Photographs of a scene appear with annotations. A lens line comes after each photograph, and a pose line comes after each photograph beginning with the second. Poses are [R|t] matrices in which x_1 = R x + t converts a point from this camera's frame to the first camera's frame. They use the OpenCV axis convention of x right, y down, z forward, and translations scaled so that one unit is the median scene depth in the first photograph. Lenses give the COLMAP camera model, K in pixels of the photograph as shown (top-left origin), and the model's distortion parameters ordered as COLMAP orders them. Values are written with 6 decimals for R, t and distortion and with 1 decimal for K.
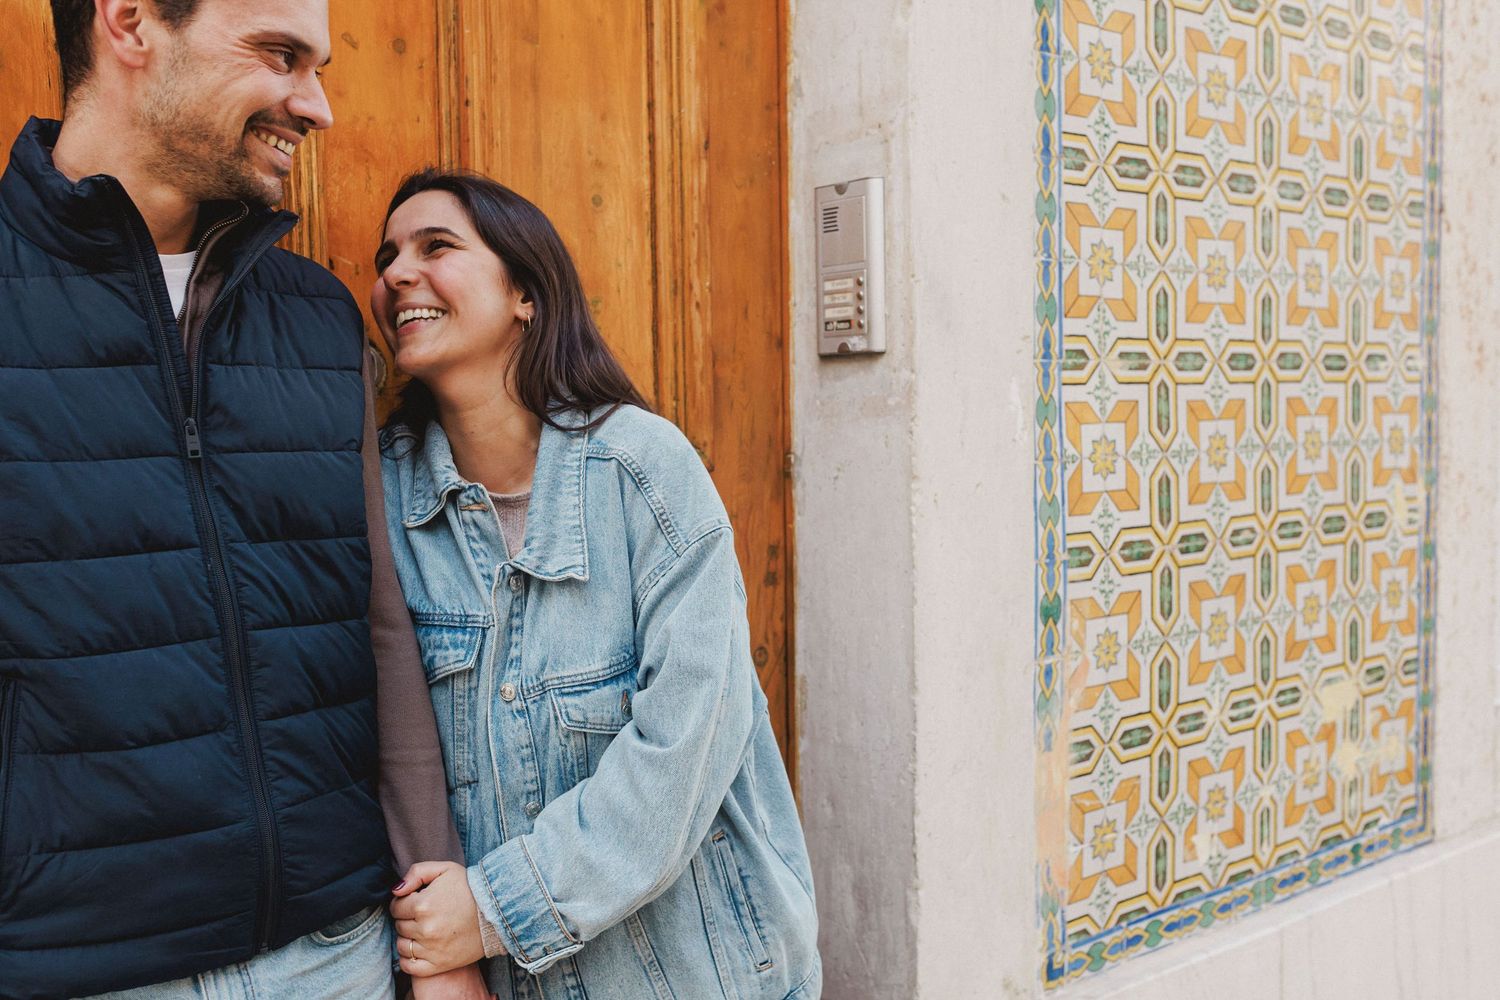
lens RADIAL K [[1435.3, 0, 750.0], [0, 1435.3, 500.0], [0, 0, 1]] dist [-0.002689, -0.002379]
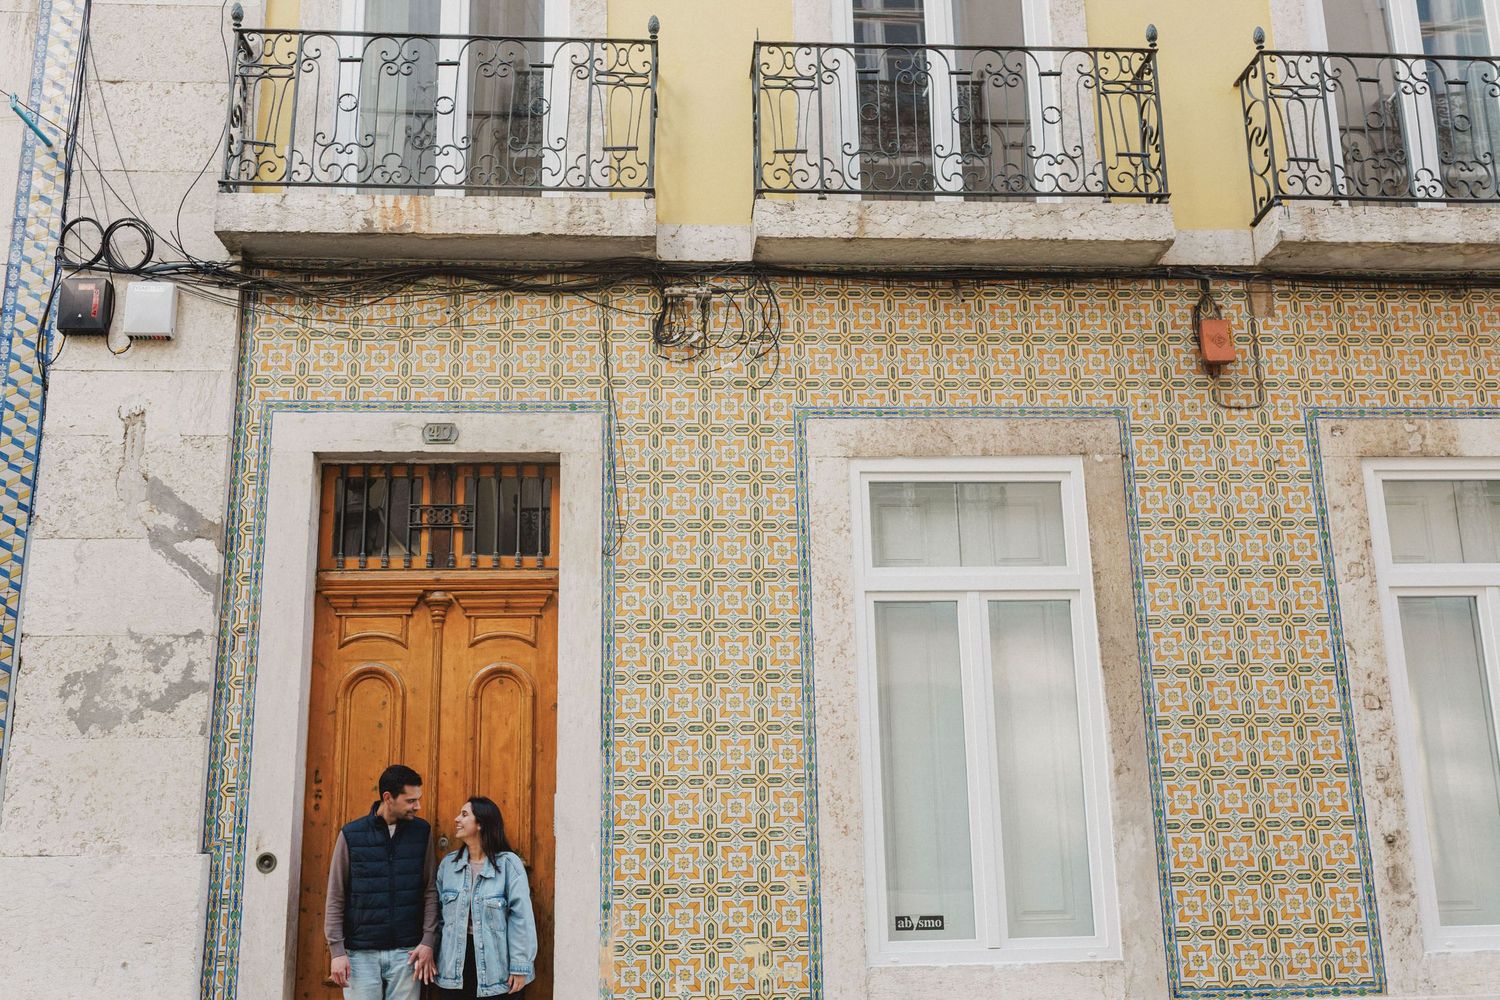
lens RADIAL K [[1435.3, 0, 750.0], [0, 1435.3, 500.0], [0, 0, 1]] dist [-0.002689, -0.002379]
pose [[0.822276, -0.142767, -0.550889, 2.693271], [-0.029921, 0.955836, -0.292374, 0.145189], [0.568301, 0.256895, 0.781689, -1.949975]]
